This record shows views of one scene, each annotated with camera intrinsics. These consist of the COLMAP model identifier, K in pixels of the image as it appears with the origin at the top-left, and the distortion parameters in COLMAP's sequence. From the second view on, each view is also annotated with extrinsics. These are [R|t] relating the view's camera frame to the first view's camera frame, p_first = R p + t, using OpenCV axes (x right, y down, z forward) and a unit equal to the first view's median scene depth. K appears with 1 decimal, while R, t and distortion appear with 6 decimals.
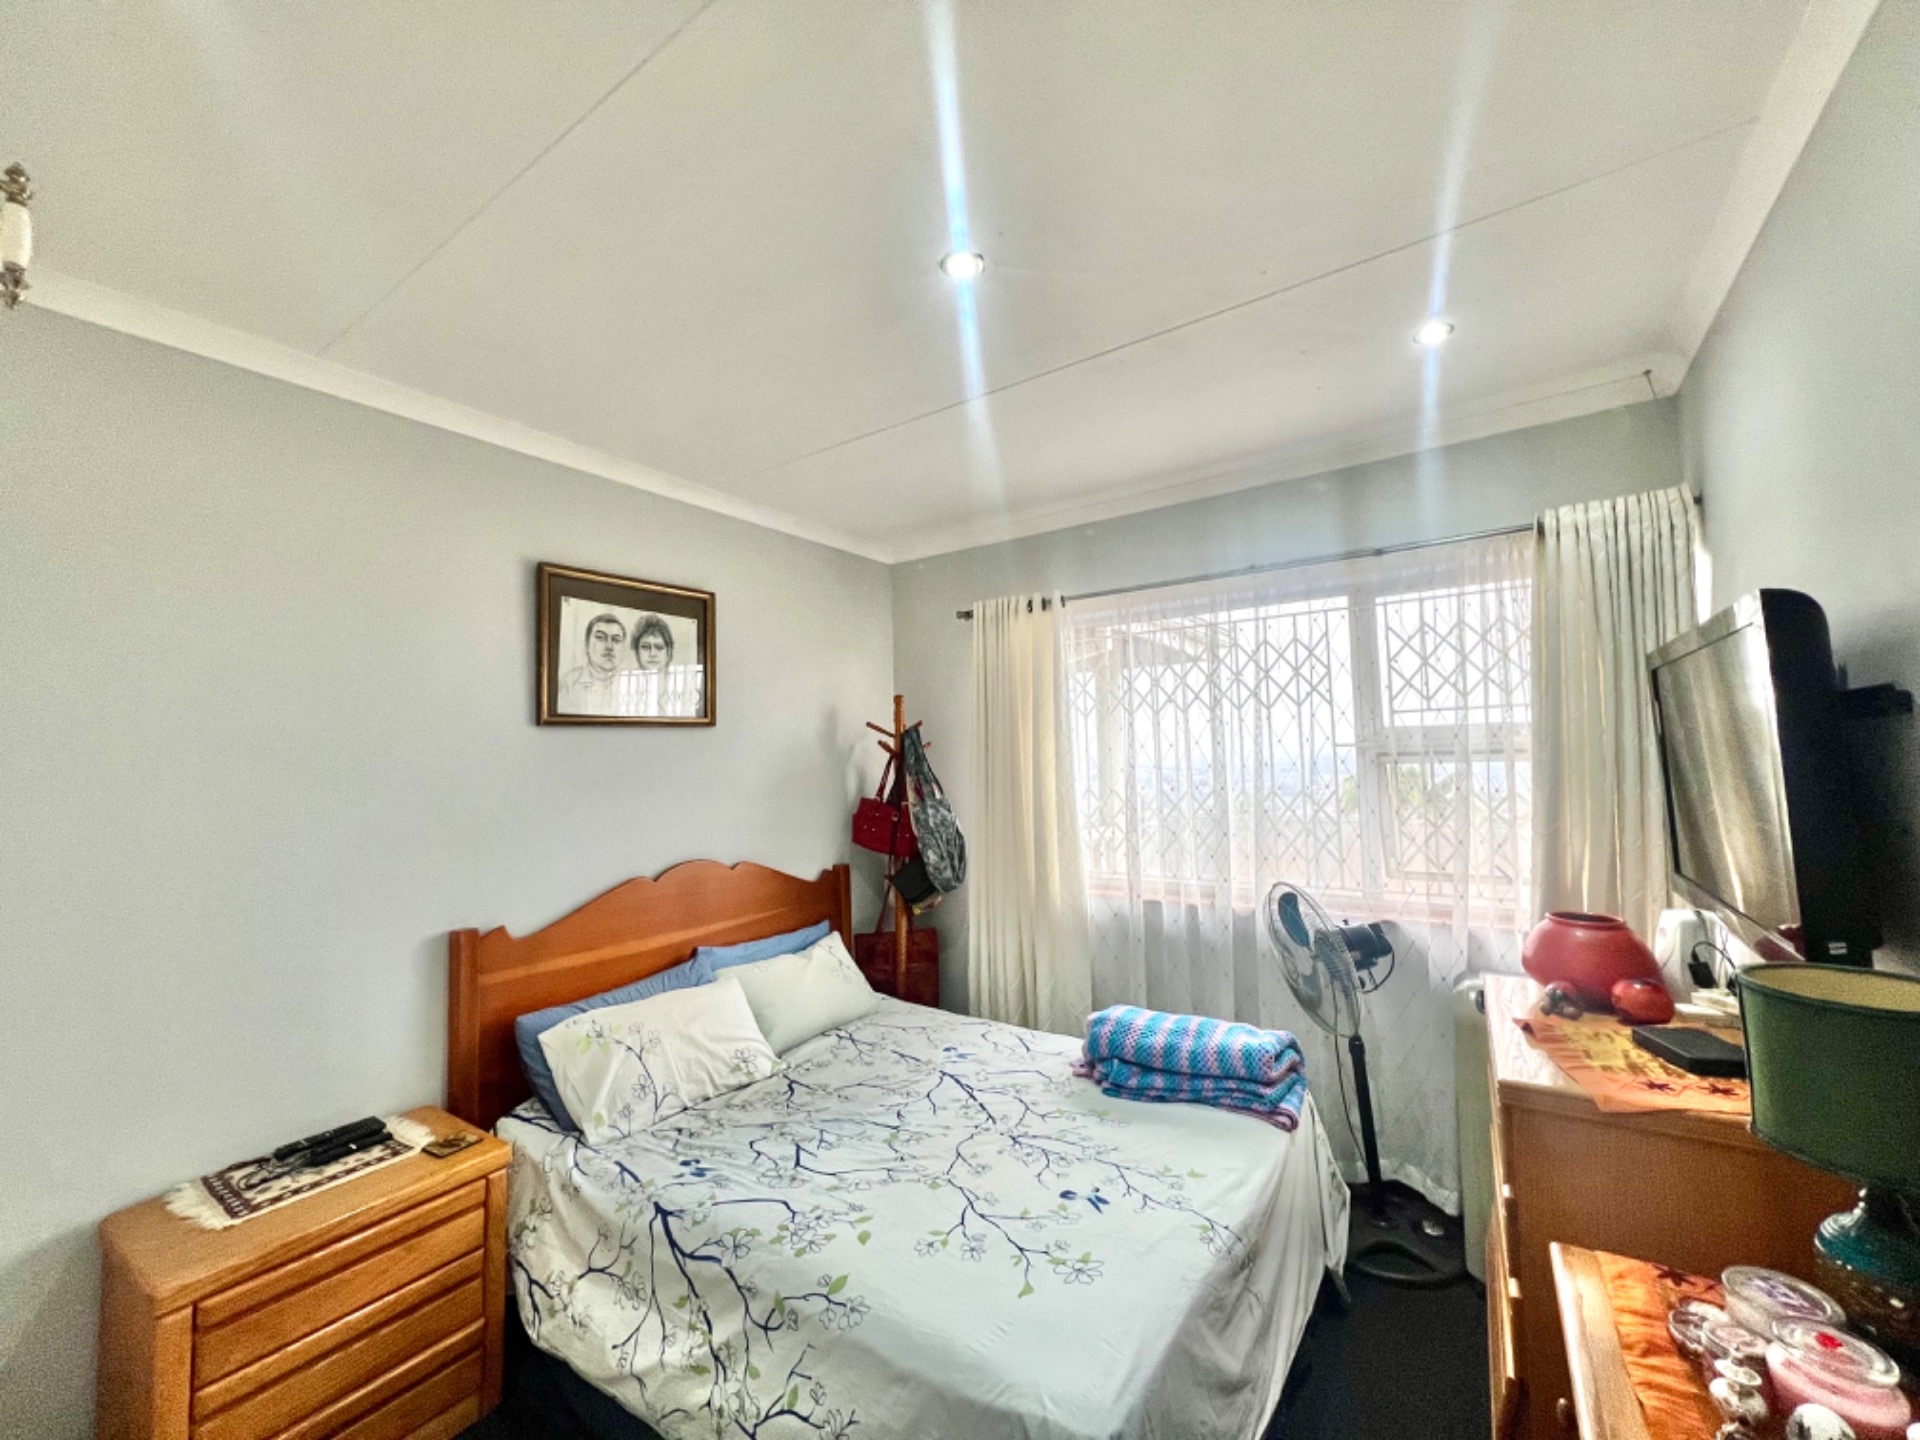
lens RADIAL K [[766.6, 0, 952.8], [0, 766.6, 725.0], [0, 0, 1]] dist [-0.003828, 0.001382]
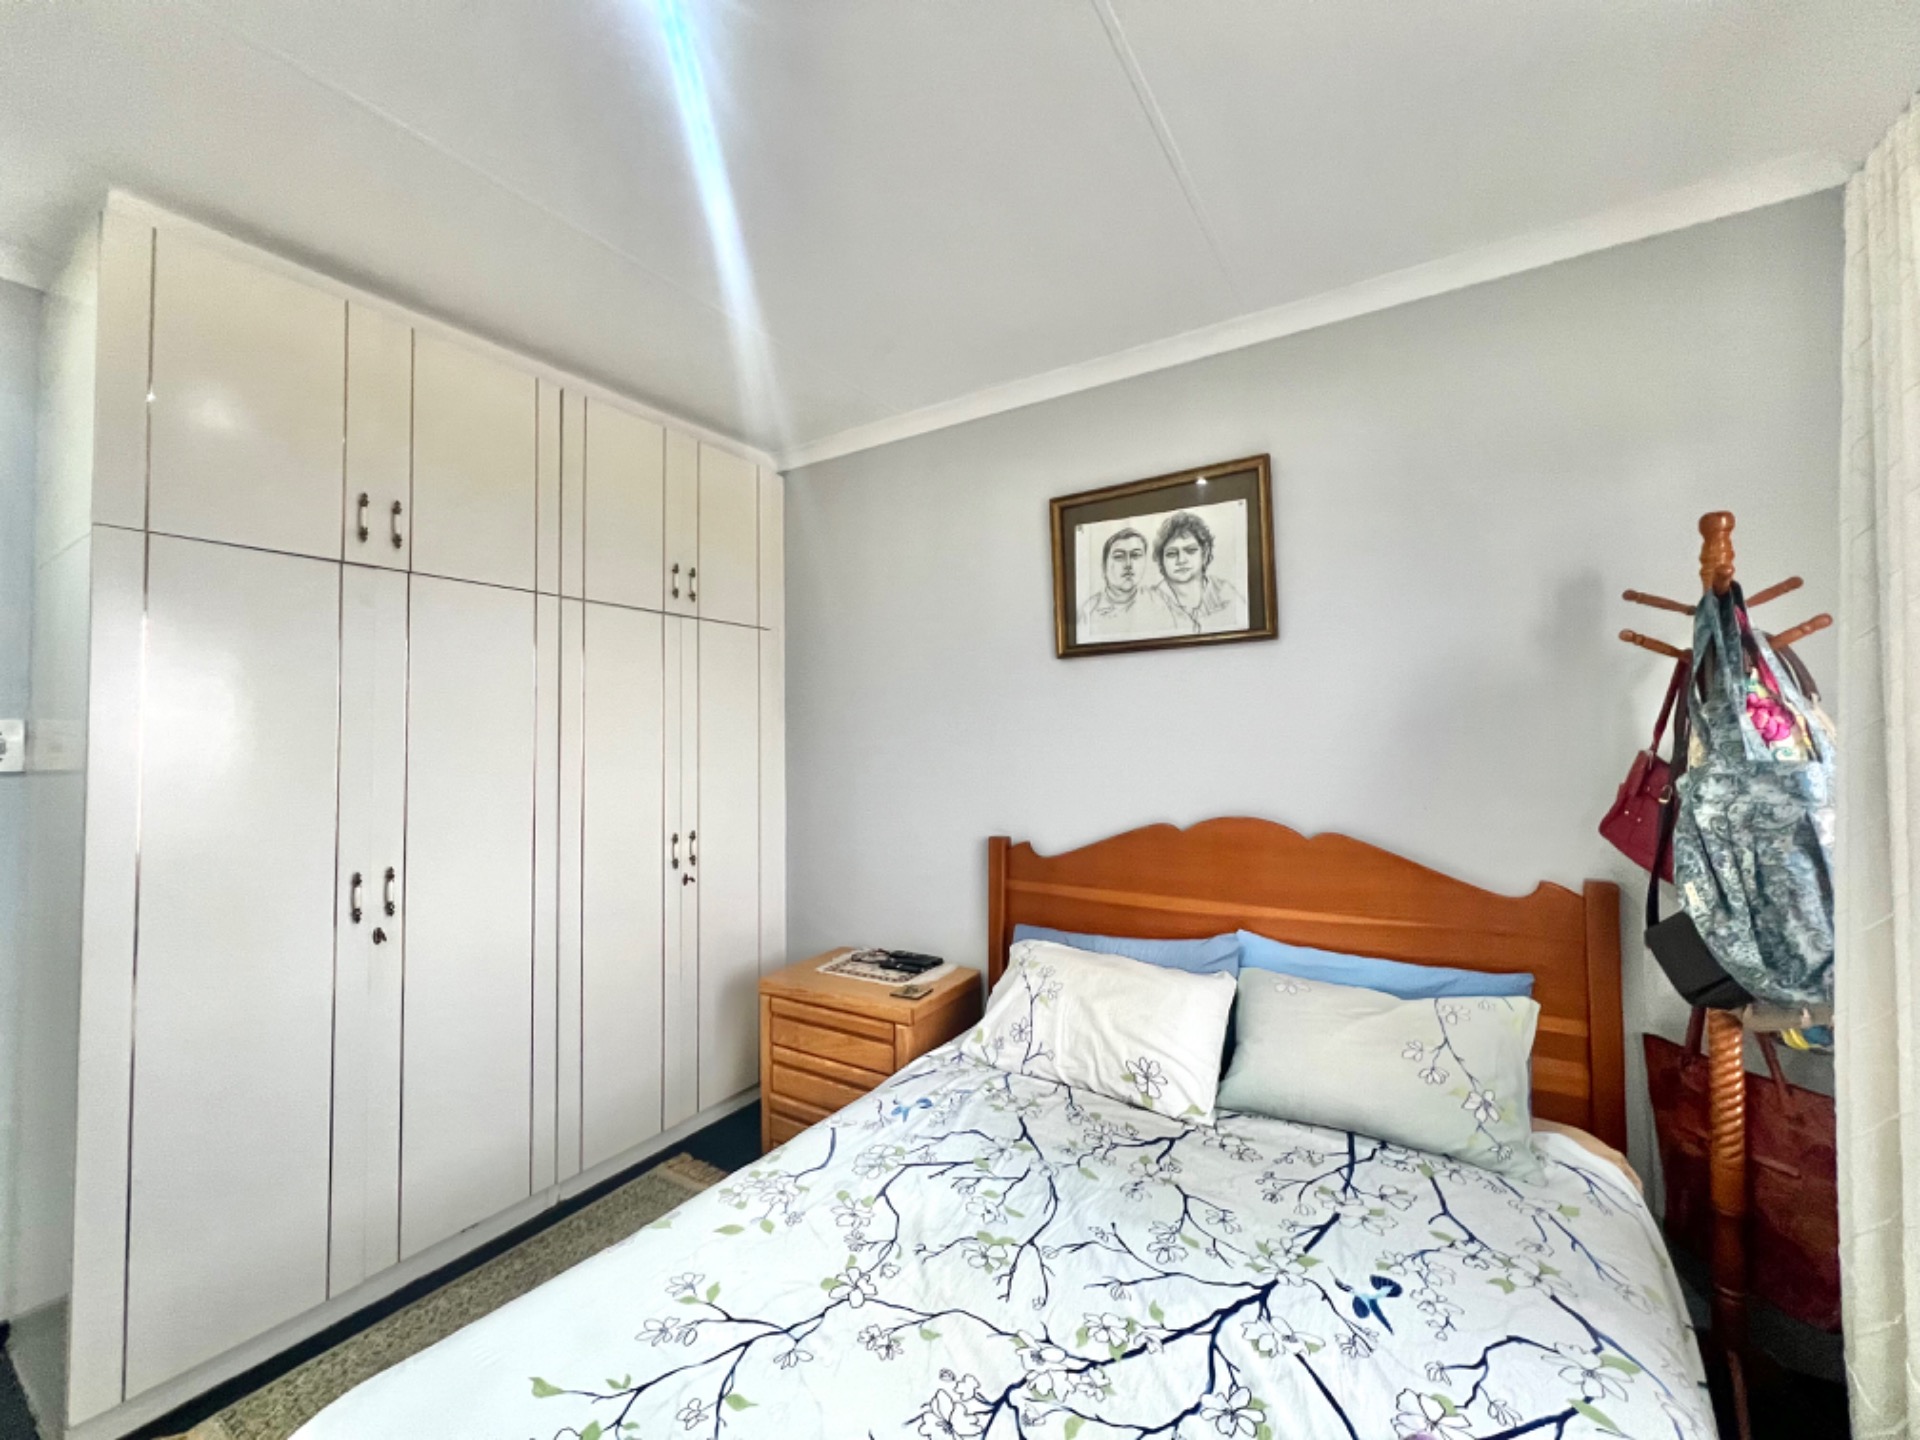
lens RADIAL K [[766.6, 0, 957.2], [0, 766.6, 721.5], [0, 0, 1]] dist [-0.003828, 0.001382]
pose [[0.045300, 0.003486, -0.998967, 0.472077], [0.057347, 0.998336, 0.006084, 0.069540], [0.997326, -0.057563, 0.045025, 0.786365]]
